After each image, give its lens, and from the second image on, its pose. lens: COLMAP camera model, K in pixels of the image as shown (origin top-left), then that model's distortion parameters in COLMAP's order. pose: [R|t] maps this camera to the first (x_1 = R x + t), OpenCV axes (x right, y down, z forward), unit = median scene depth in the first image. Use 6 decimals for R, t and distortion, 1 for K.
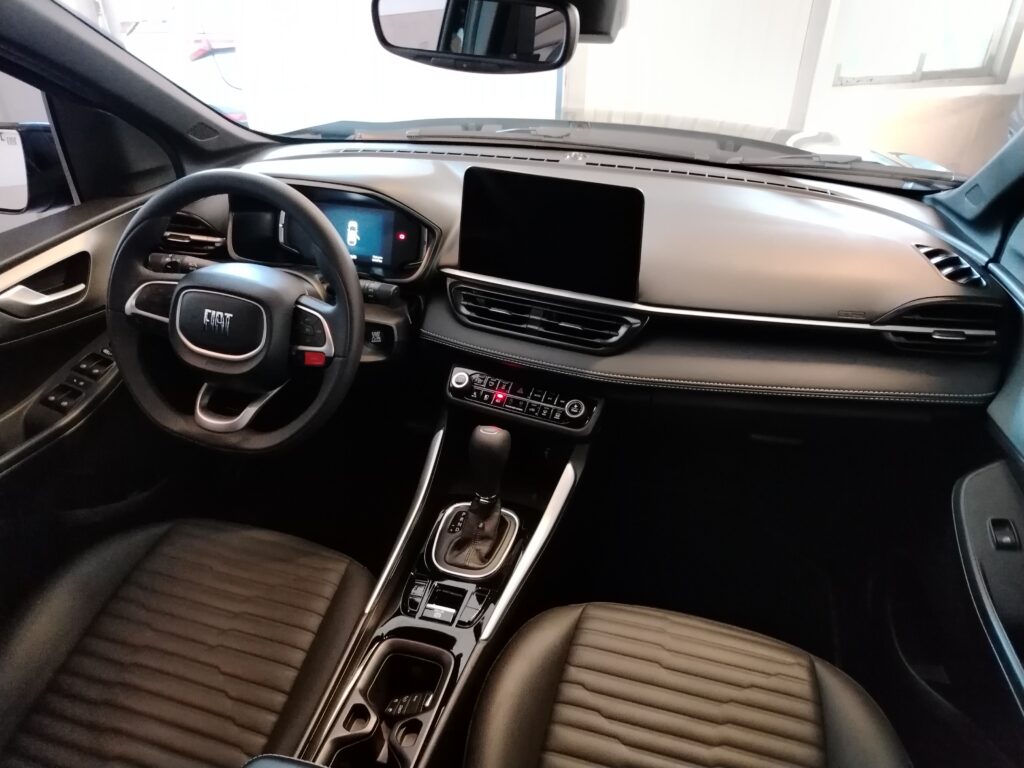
lens RADIAL K [[711.0, 0, 505.1], [0, 711.0, 381.9], [0, 0, 1]] dist [0.001805, -0.009524]
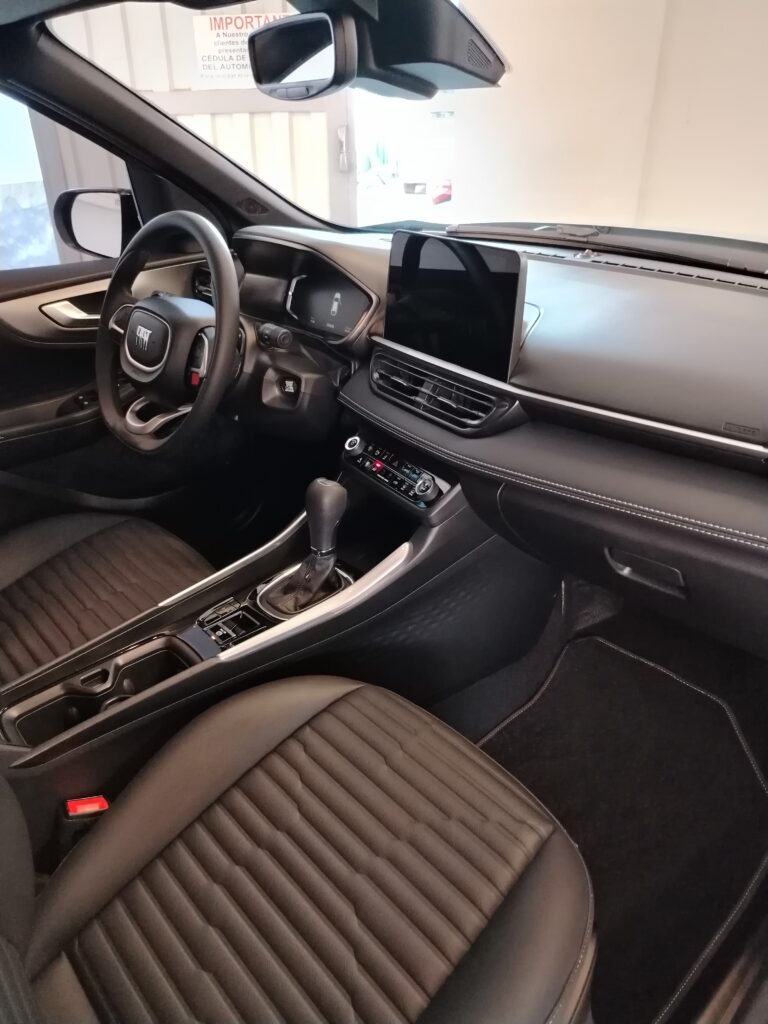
lens RADIAL K [[711.0, 0, 375.0], [0, 711.0, 516.6], [0, 0, 1]] dist [0.001805, -0.009524]
pose [[0.850869, 0.234136, -0.470321, 0.473731], [-0.253967, 0.966964, 0.021917, 0.069448], [0.459916, 0.100798, 0.882223, 0.139130]]
